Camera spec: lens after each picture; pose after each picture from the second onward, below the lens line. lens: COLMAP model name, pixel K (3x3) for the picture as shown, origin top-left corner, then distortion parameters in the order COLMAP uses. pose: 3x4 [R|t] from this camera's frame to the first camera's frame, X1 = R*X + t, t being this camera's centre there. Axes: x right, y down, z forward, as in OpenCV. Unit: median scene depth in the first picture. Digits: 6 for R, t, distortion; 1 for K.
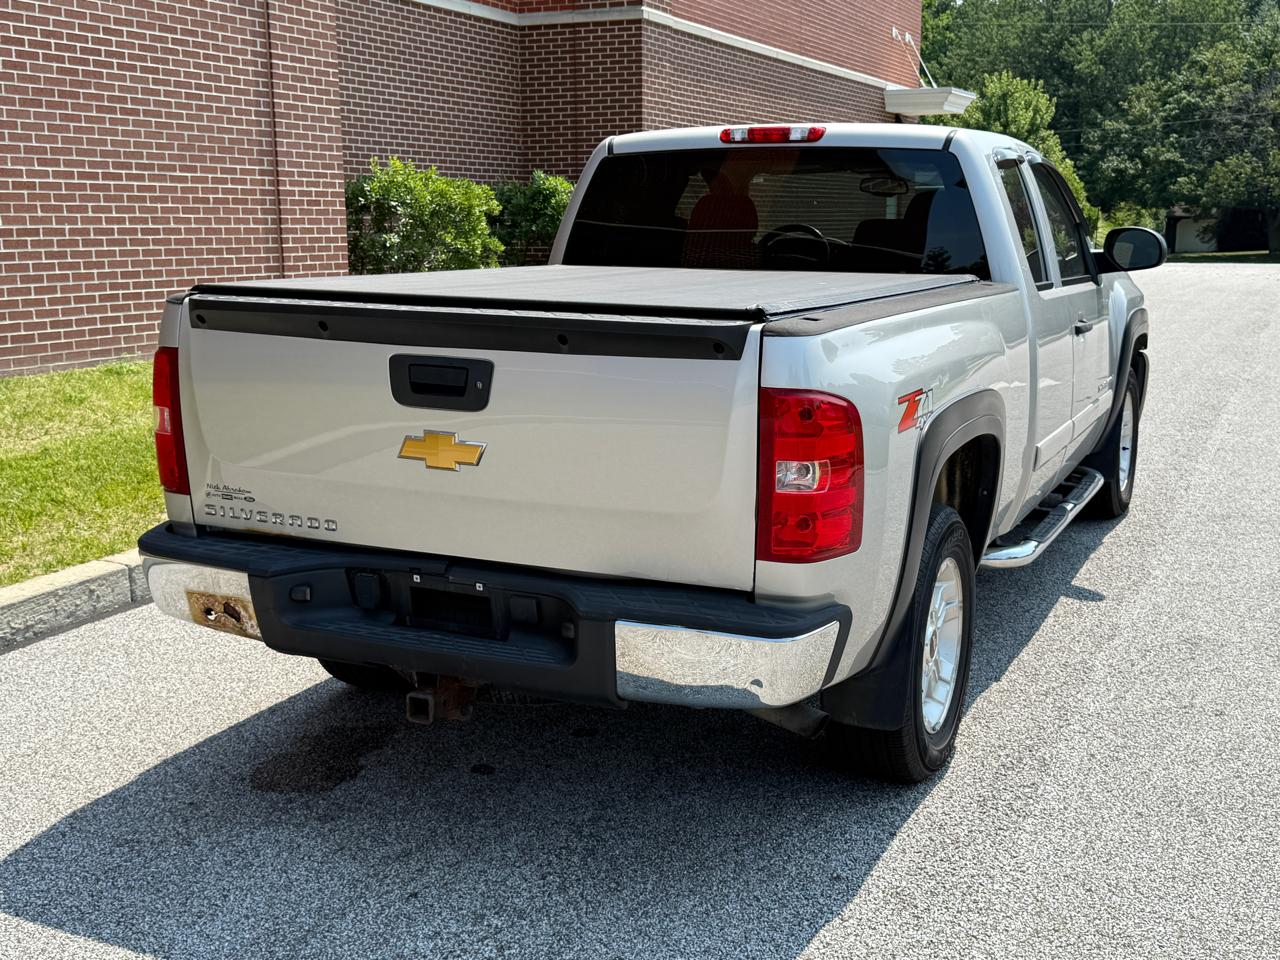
lens RADIAL K [[1484.5, 0, 635.1], [0, 1484.5, 477.9], [0, 0, 1]] dist [0.228459, -0.552931]
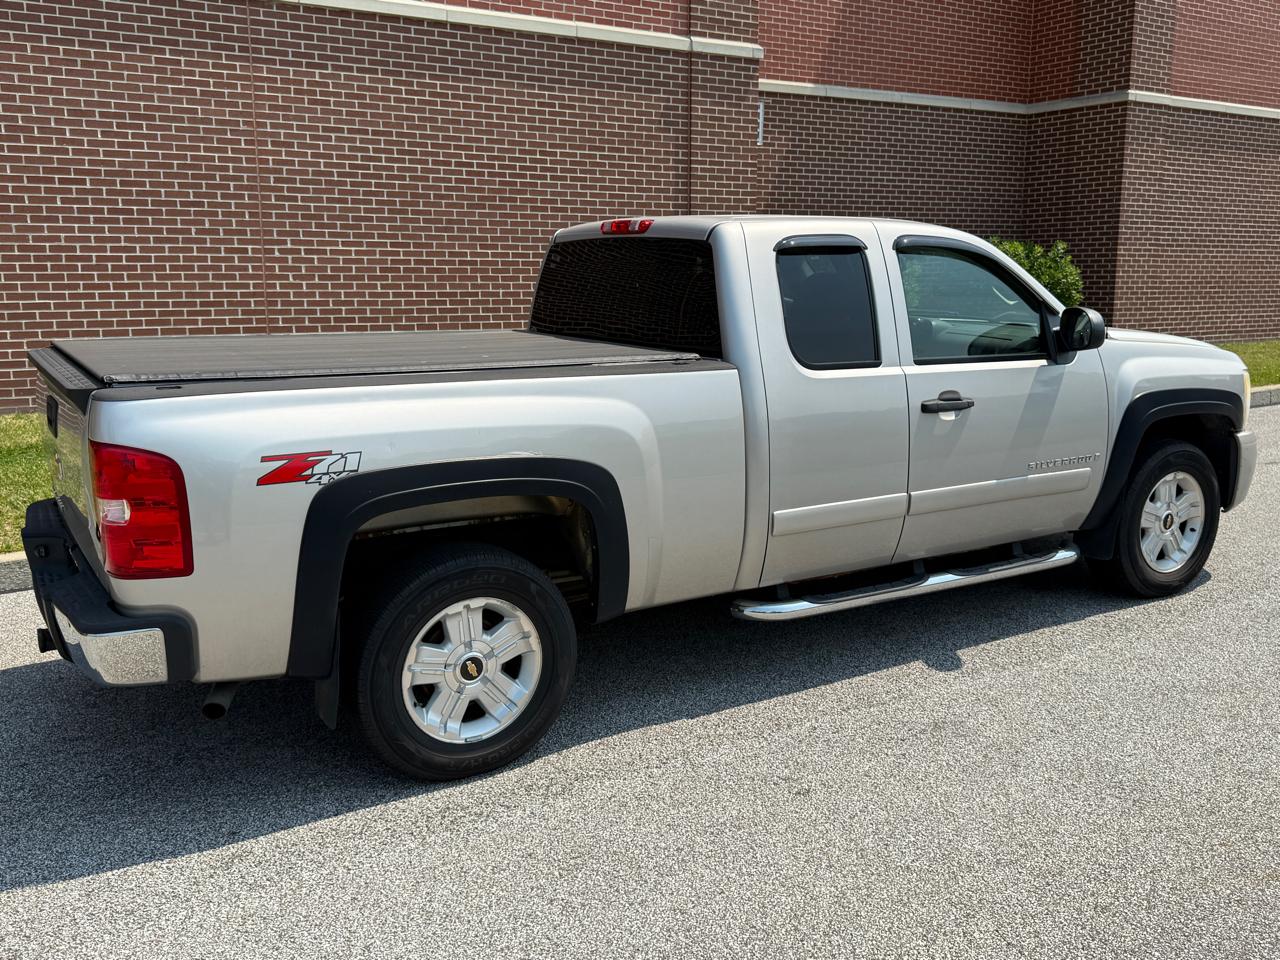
lens RADIAL K [[1136.5, 0, 637.7], [0, 1136.5, 482.8], [0, 0, 1]] dist [0.178666, -0.395723]
pose [[0.832521, 0.102567, -0.544416, 0.199379], [-0.095869, 0.994559, 0.040770, -0.021212], [0.545635, 0.018251, 0.837824, 0.081805]]
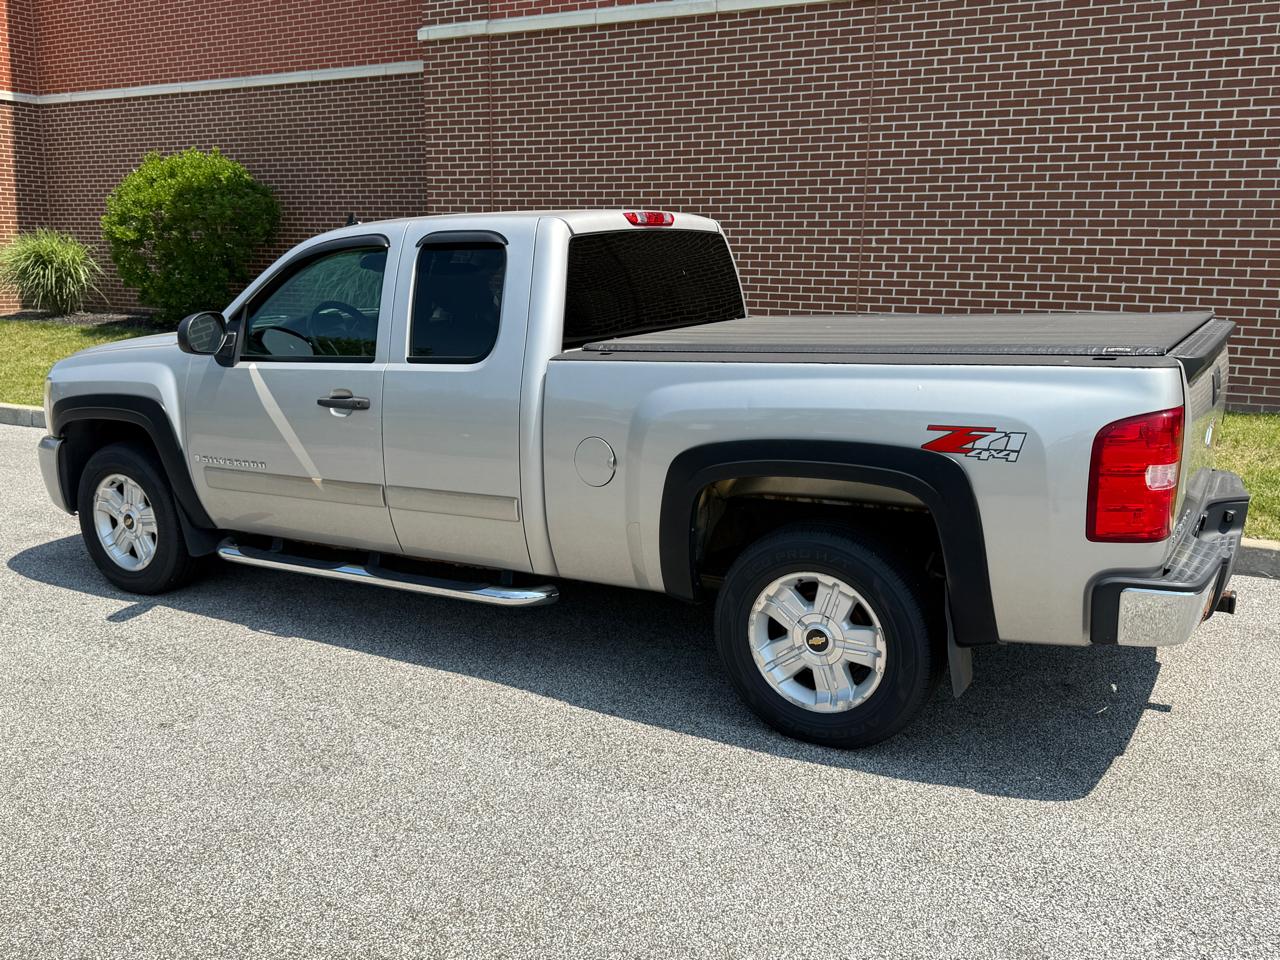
lens RADIAL K [[1123.7, 0, 634.3], [0, 1123.7, 484.0], [0, 0, 1]] dist [0.126841, -0.233256]
pose [[-0.108961, 0.205707, -0.972529, 0.332000], [-0.182906, 0.957500, 0.223021, -0.080612], [0.977074, 0.202182, -0.066706, 0.394061]]
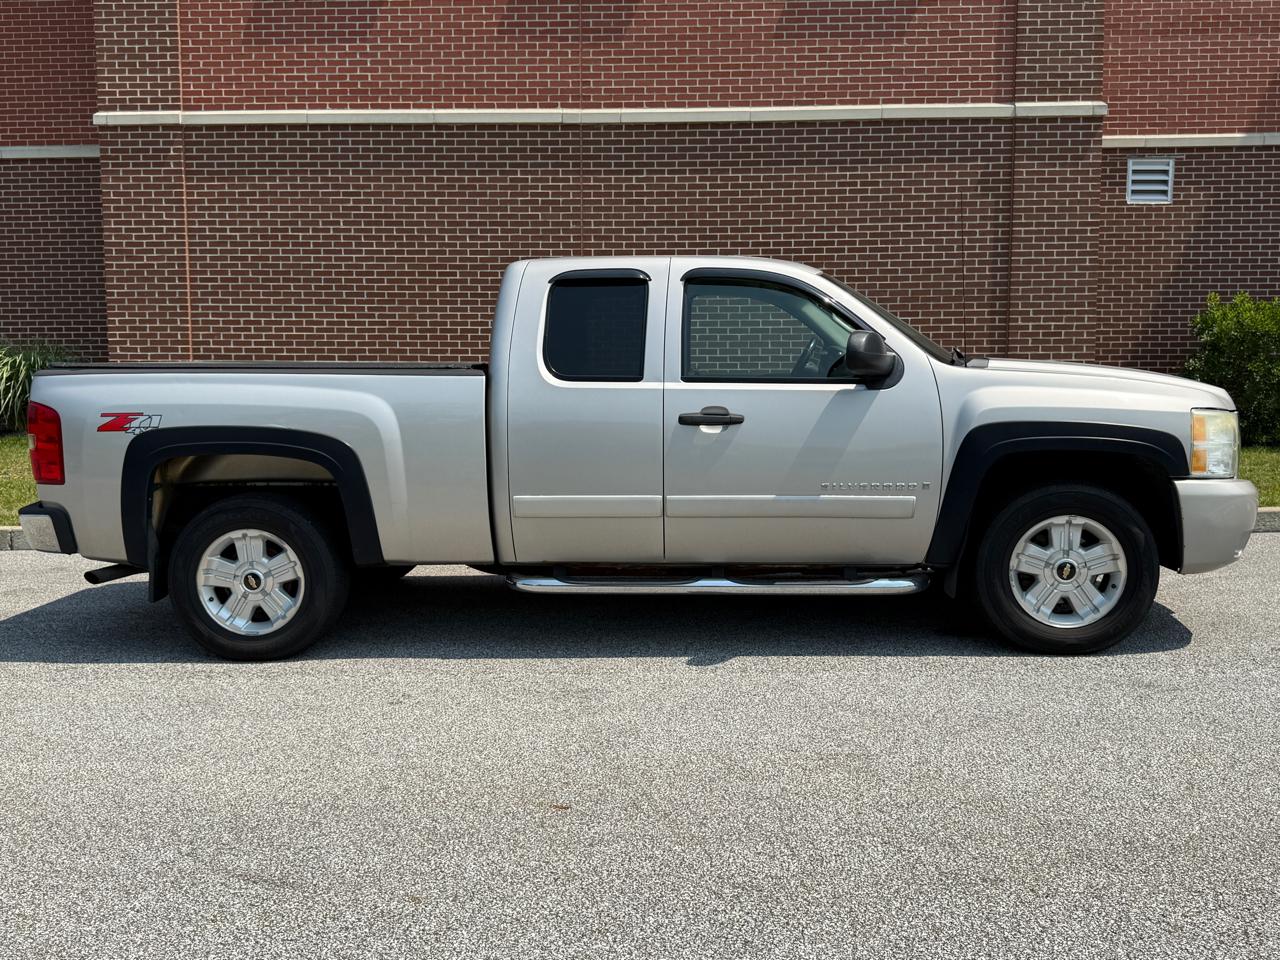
lens RADIAL K [[1136.5, 0, 637.7], [0, 1136.5, 482.8], [0, 0, 1]] dist [0.178666, -0.395723]
pose [[0.371799, 0.090845, -0.923857, 0.383933], [-0.157486, 0.986947, 0.033670, -0.026378], [0.914857, 0.132976, 0.381253, 0.228384]]
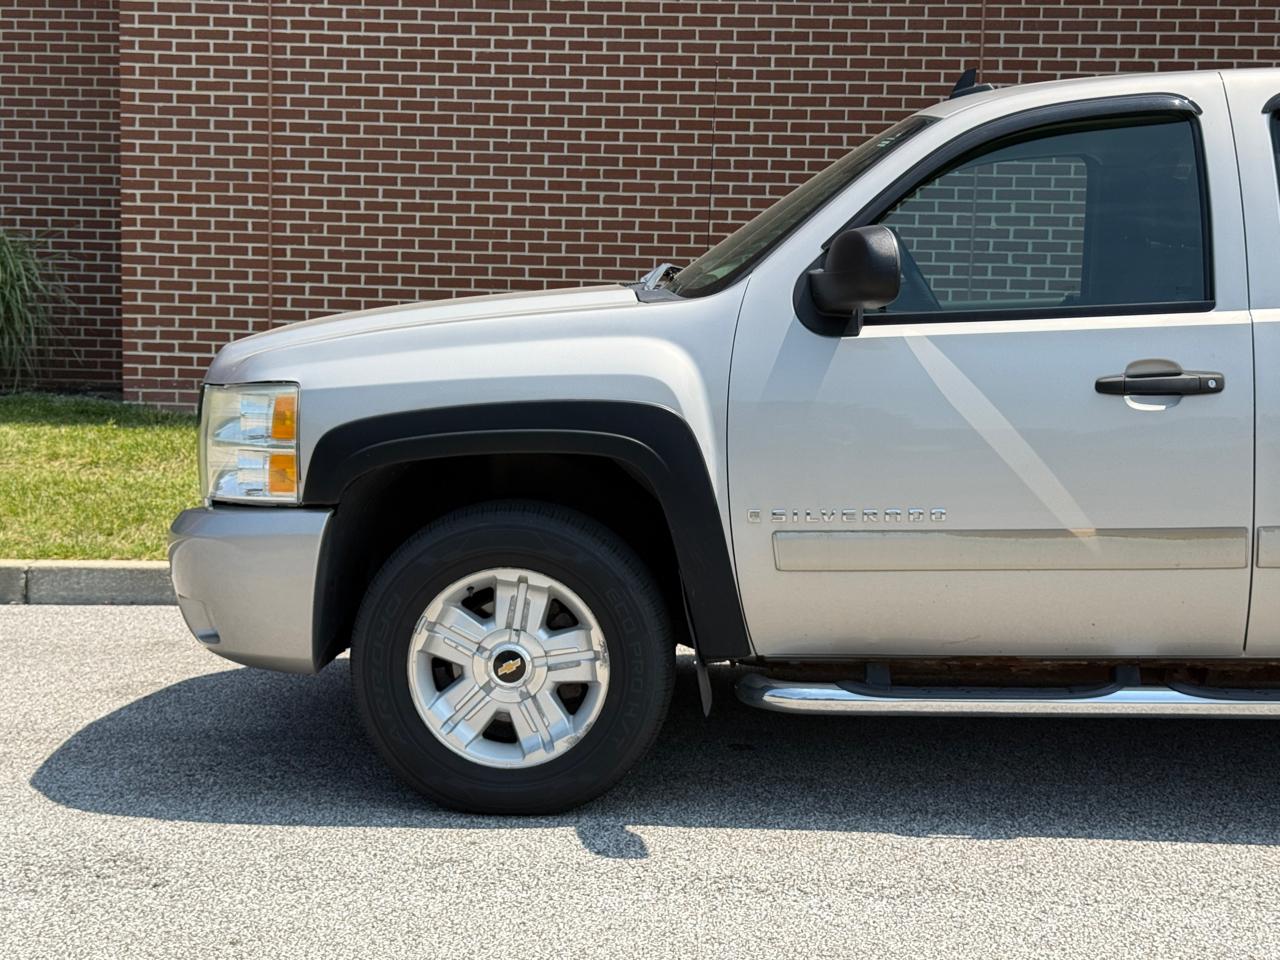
lens RADIAL K [[1856.9, 0, 664.7], [0, 1856.9, 483.2], [0, 0, 1]] dist [0.133946, -0.075815]
pose [[0.360838, 0.088881, -0.928384, 0.276831], [-0.184729, 0.982537, 0.022267, -0.002050], [0.914151, 0.163464, 0.370955, 0.139326]]
